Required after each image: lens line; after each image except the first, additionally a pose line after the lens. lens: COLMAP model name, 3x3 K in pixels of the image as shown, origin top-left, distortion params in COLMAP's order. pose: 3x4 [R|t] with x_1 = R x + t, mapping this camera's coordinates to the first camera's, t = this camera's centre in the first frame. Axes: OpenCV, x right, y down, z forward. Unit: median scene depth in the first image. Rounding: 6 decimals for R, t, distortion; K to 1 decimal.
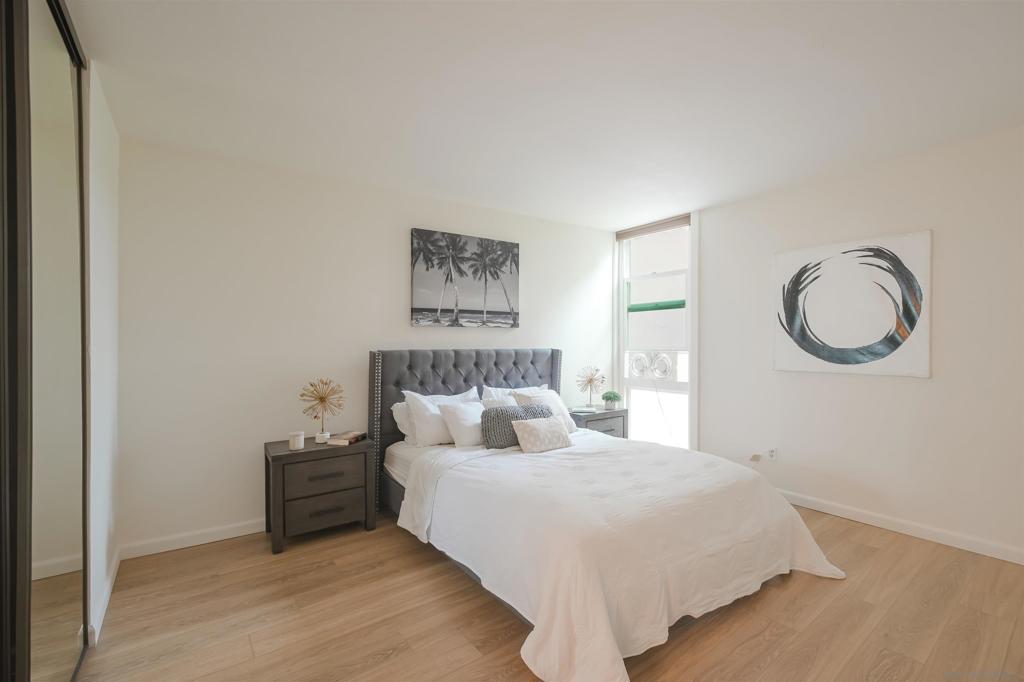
lens RADIAL K [[464.0, 0, 512.8], [0, 464.0, 339.0], [0, 0, 1]] dist [-0.014285, 0.007323]
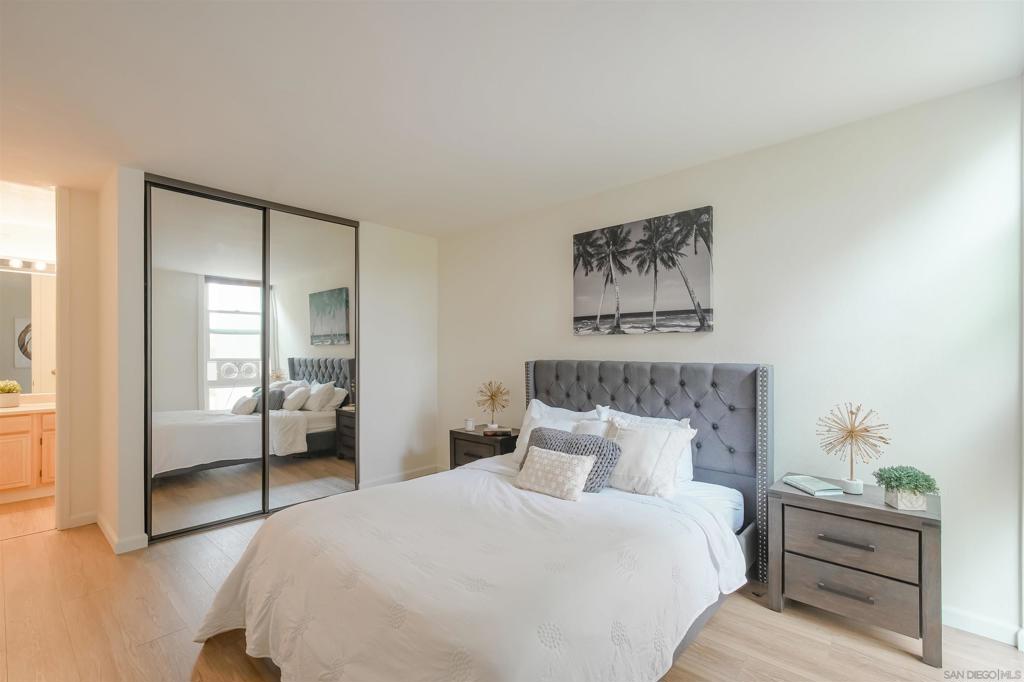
lens RADIAL K [[464.0, 0, 510.7], [0, 464.0, 346.6], [0, 0, 1]] dist [-0.014285, 0.007323]
pose [[0.182926, -0.013198, -0.983038, 0.661849], [-0.004237, 0.999890, -0.014213, 0.008502], [0.983118, 0.006765, 0.182850, 0.642737]]
